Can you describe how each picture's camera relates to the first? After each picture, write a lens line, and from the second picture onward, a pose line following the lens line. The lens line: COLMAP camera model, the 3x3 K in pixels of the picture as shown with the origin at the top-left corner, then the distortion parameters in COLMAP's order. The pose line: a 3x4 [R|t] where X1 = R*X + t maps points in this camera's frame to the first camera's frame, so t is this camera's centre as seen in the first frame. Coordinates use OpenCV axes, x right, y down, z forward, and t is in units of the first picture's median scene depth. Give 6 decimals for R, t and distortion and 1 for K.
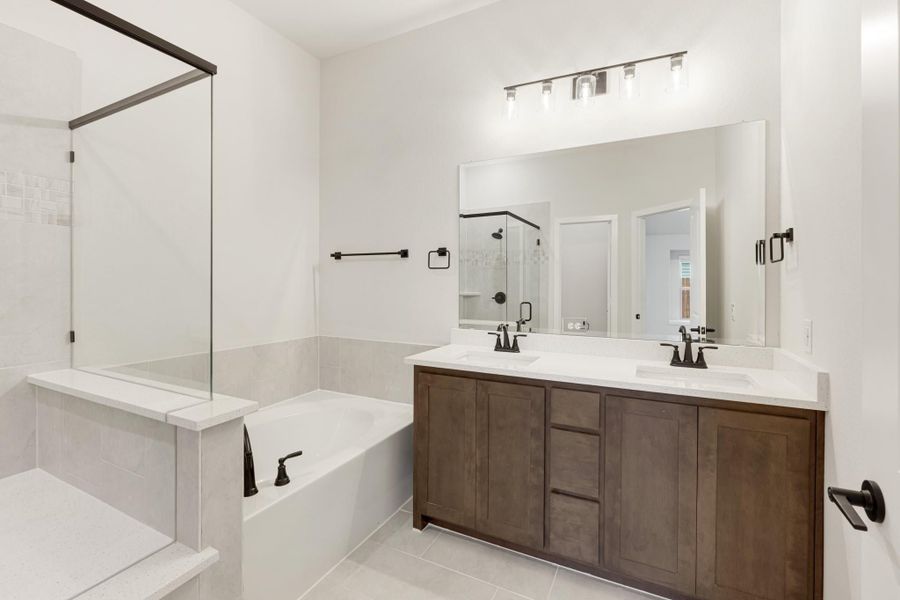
lens RADIAL K [[388.1, 0, 452.2], [0, 388.1, 283.2], [0, 0, 1]] dist [-0.002083, -0.000299]
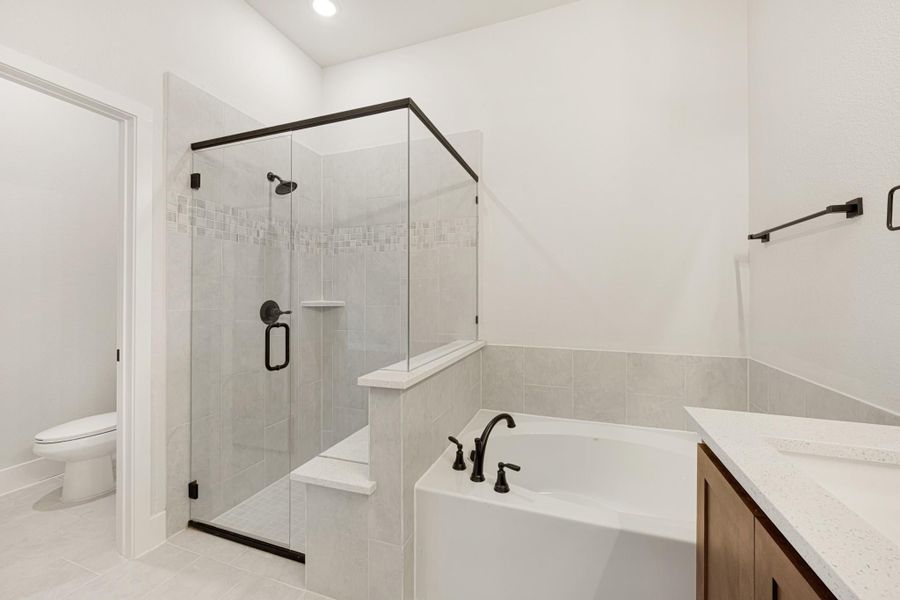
lens RADIAL K [[355.6, 0, 462.5], [0, 355.6, 297.9], [0, 0, 1]] dist [-0.000835, -0.000068]
pose [[0.137690, -0.004780, -0.990464, 0.384773], [-0.002404, 0.999984, -0.005160, 0.062310], [0.990473, 0.003092, 0.137676, 0.780139]]
